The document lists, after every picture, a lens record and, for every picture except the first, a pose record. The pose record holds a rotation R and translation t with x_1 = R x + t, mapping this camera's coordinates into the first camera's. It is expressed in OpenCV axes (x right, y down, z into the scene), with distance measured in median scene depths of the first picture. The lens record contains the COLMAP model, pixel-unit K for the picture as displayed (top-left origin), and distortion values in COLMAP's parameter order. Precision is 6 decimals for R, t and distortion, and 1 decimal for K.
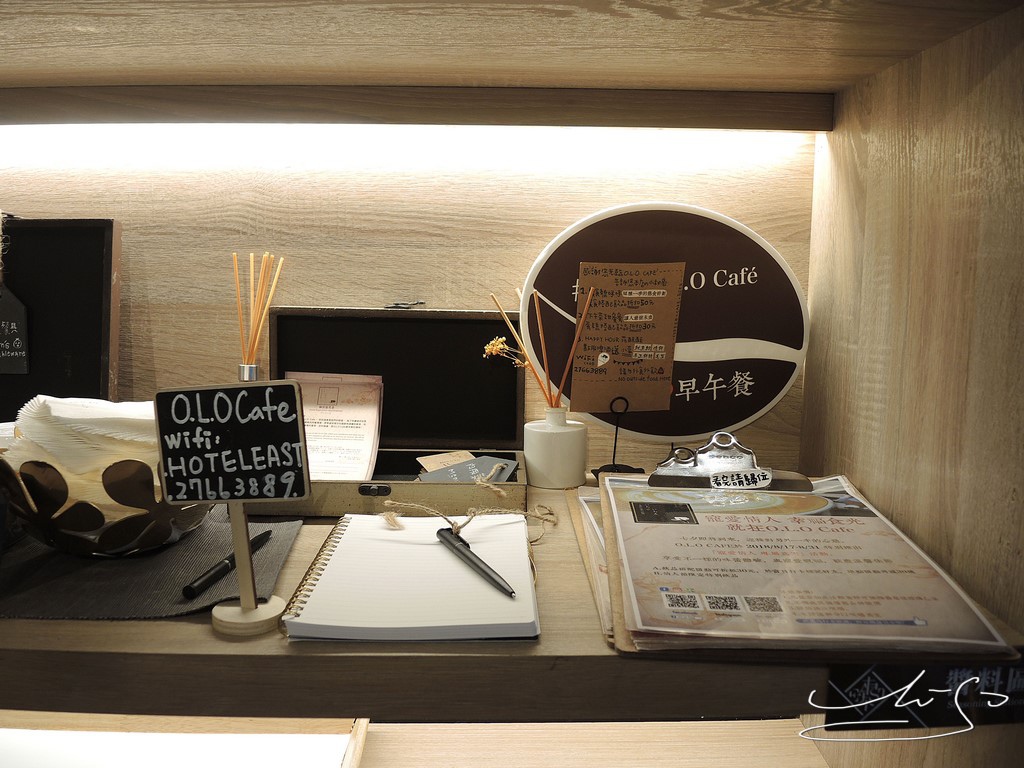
lens RADIAL K [[870.5, 0, 512.0], [0, 870.5, 384.0], [0, 0, 1]] dist [-0.057808, -0.000169]
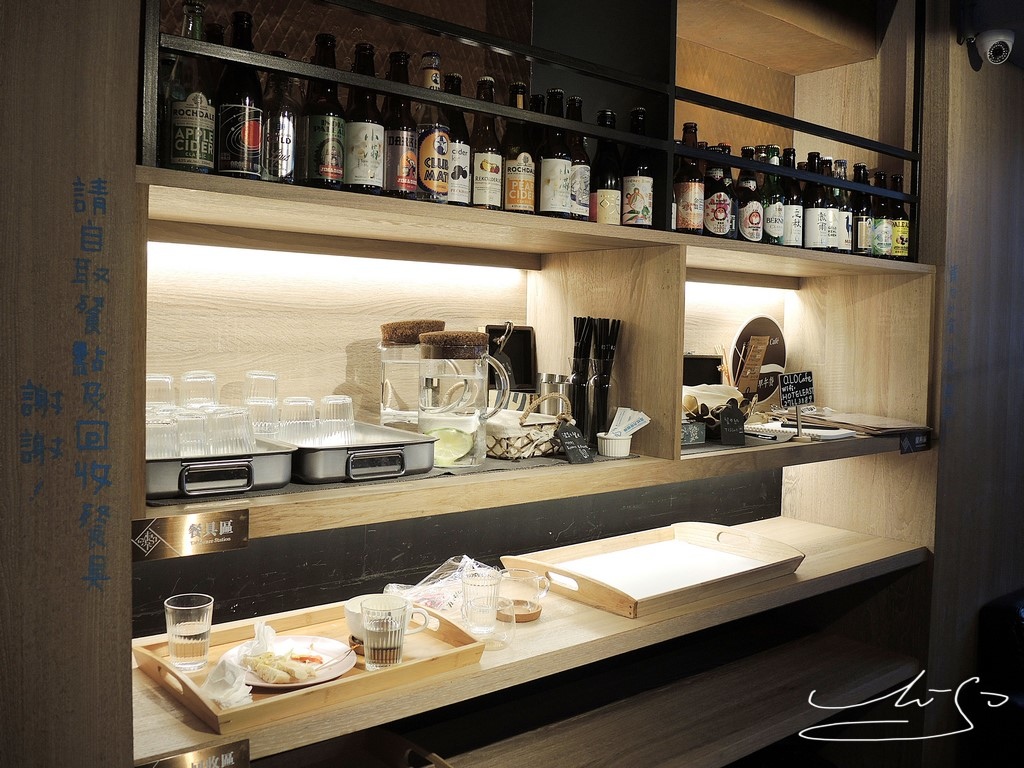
lens RADIAL K [[870.5, 0, 512.0], [0, 870.5, 384.0], [0, 0, 1]] dist [-0.057808, -0.000169]
pose [[0.802814, -0.032762, 0.595329, -2.800198], [0.076753, 0.995860, -0.048699, 0.109874], [-0.591269, 0.084789, 0.802005, -0.947587]]
